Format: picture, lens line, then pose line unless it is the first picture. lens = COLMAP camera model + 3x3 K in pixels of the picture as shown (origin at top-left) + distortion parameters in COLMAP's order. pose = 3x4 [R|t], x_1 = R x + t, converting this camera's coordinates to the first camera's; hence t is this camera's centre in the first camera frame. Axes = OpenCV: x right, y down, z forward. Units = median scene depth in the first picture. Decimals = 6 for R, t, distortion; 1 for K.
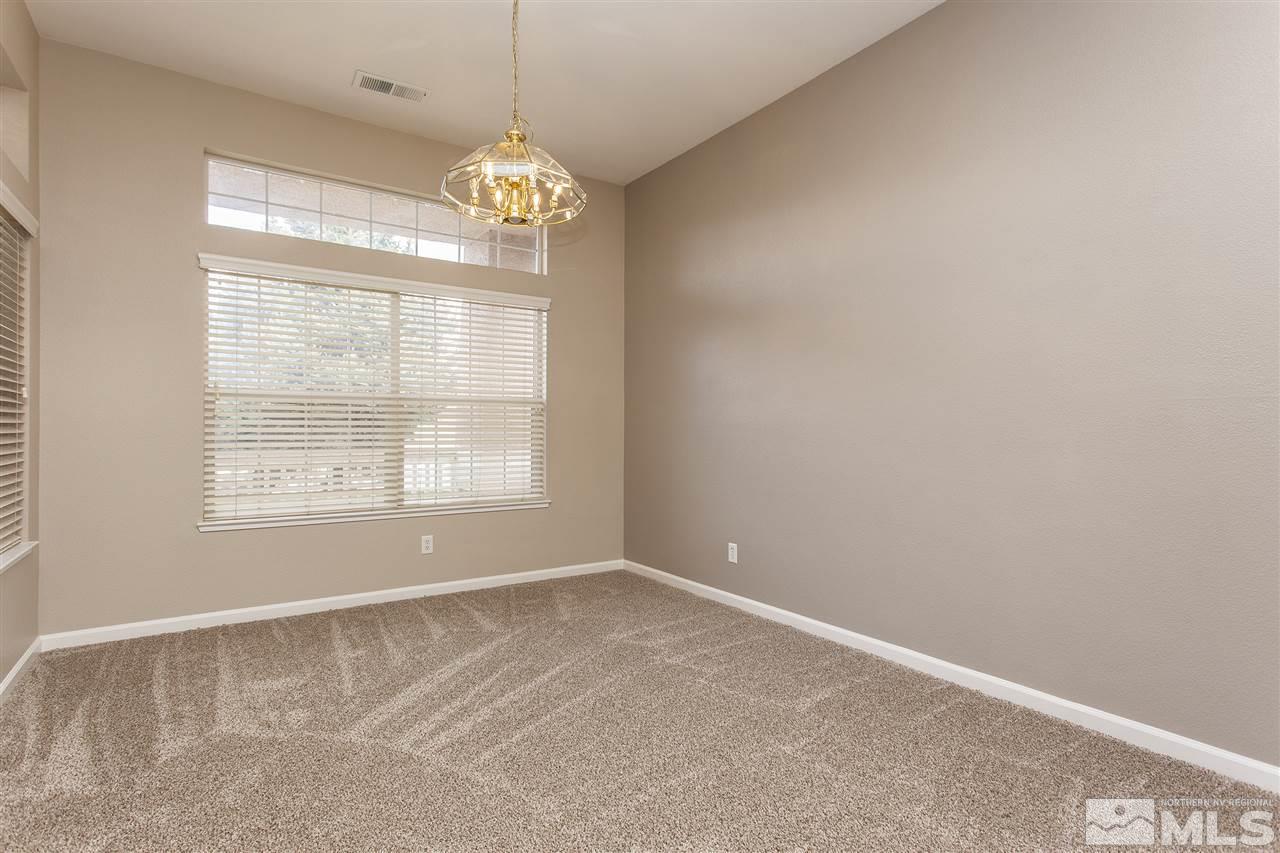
lens RADIAL K [[640.8, 0, 635.9], [0, 640.8, 428.5], [0, 0, 1]] dist [0.001145, 0.001712]
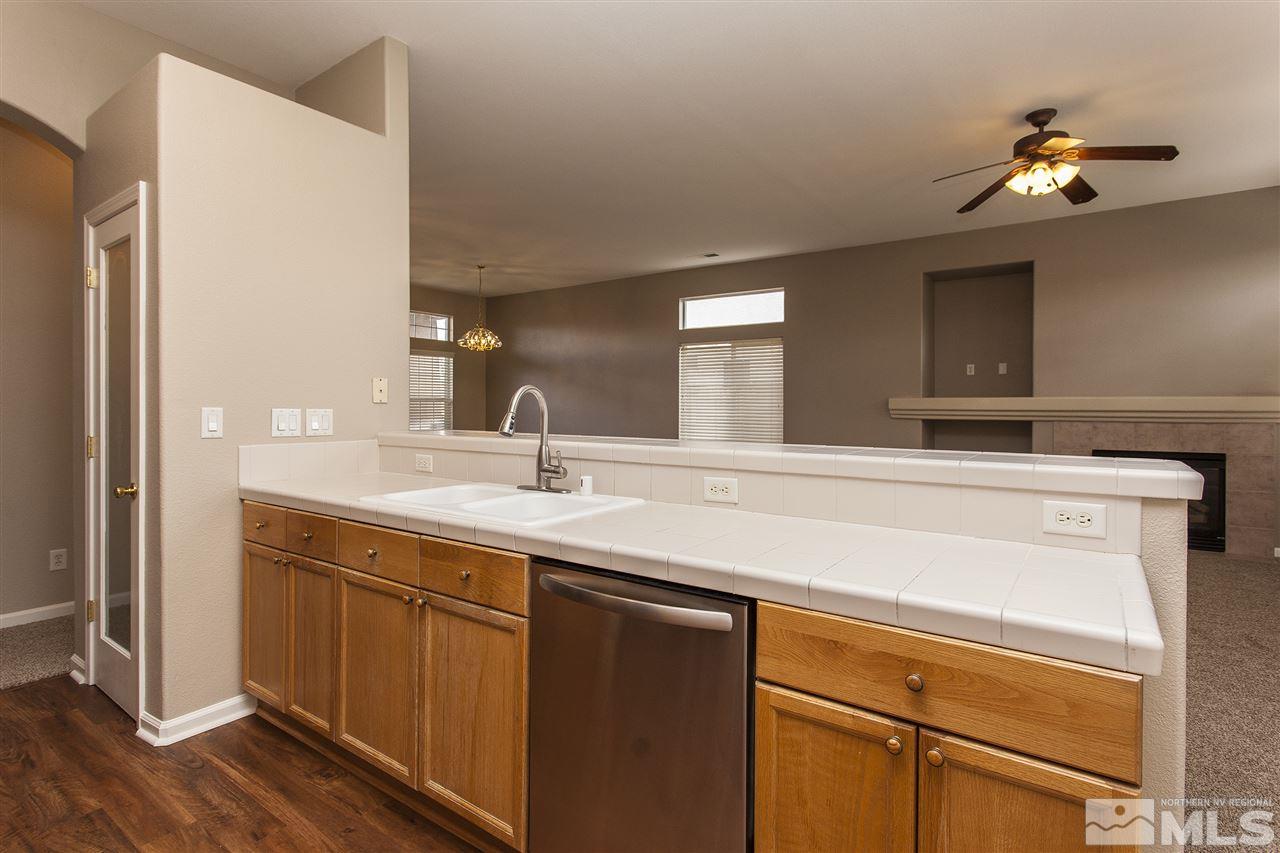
lens RADIAL K [[640.3, 0, 641.7], [0, 640.3, 400.6], [0, 0, 1]] dist [-0.000741, 0.000575]
pose [[0.939730, 0.002709, 0.341906, -0.276025], [0.004227, 0.999800, -0.019539, 0.005762], [-0.341890, 0.019806, 0.939531, -1.249242]]
